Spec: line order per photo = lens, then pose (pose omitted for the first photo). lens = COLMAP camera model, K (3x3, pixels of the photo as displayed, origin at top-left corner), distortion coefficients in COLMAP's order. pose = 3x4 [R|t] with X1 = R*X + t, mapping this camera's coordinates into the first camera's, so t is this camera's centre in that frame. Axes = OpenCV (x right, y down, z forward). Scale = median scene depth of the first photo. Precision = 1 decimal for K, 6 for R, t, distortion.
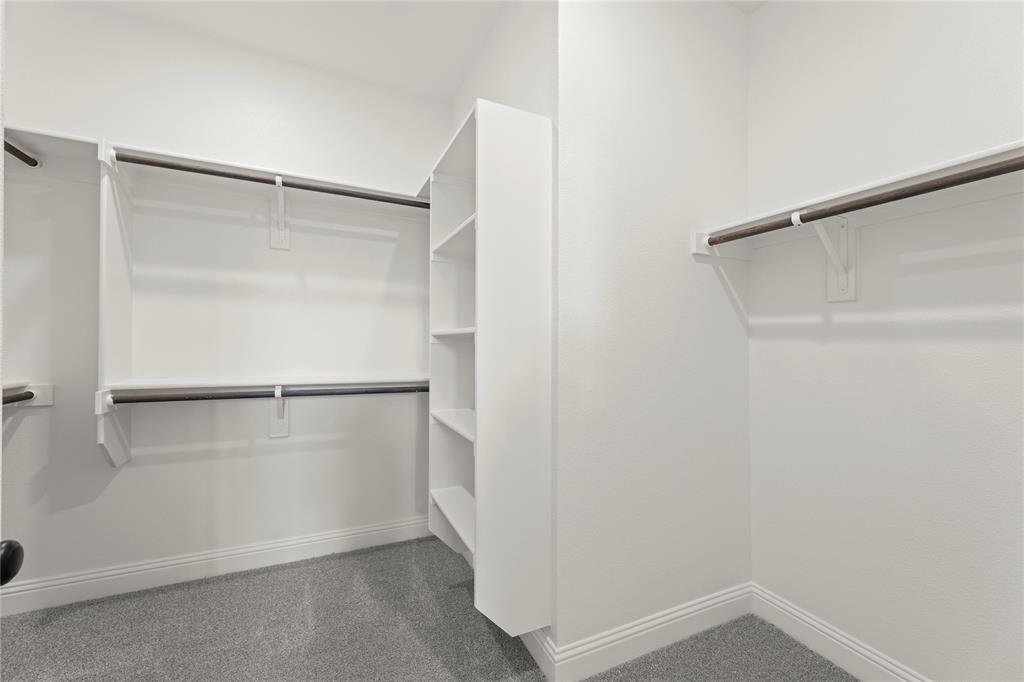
lens RADIAL K [[406.3, 0, 511.4], [0, 406.3, 345.4], [0, 0, 1]] dist [-0.003523, 0.000961]
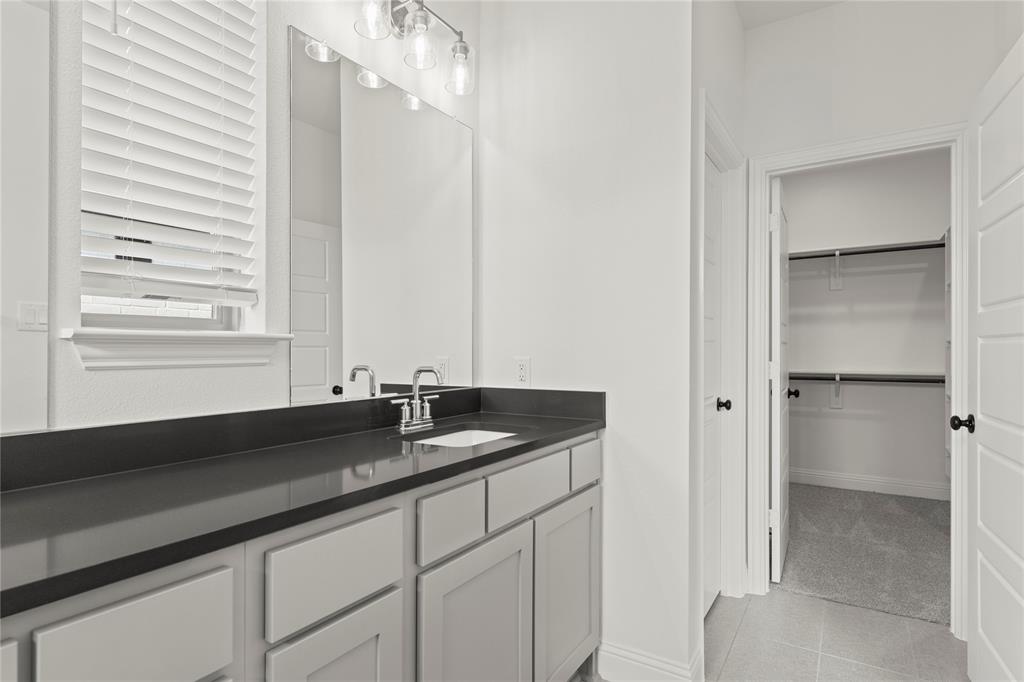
lens RADIAL K [[552.7, 0, 511.6], [0, 552.7, 344.6], [0, 0, 1]] dist [-0.003578, -0.000659]
pose [[0.540750, -0.008940, -0.841136, 0.575112], [-0.000871, 0.999937, -0.011187, 0.002611], [0.841183, 0.006782, 0.540708, -1.272969]]
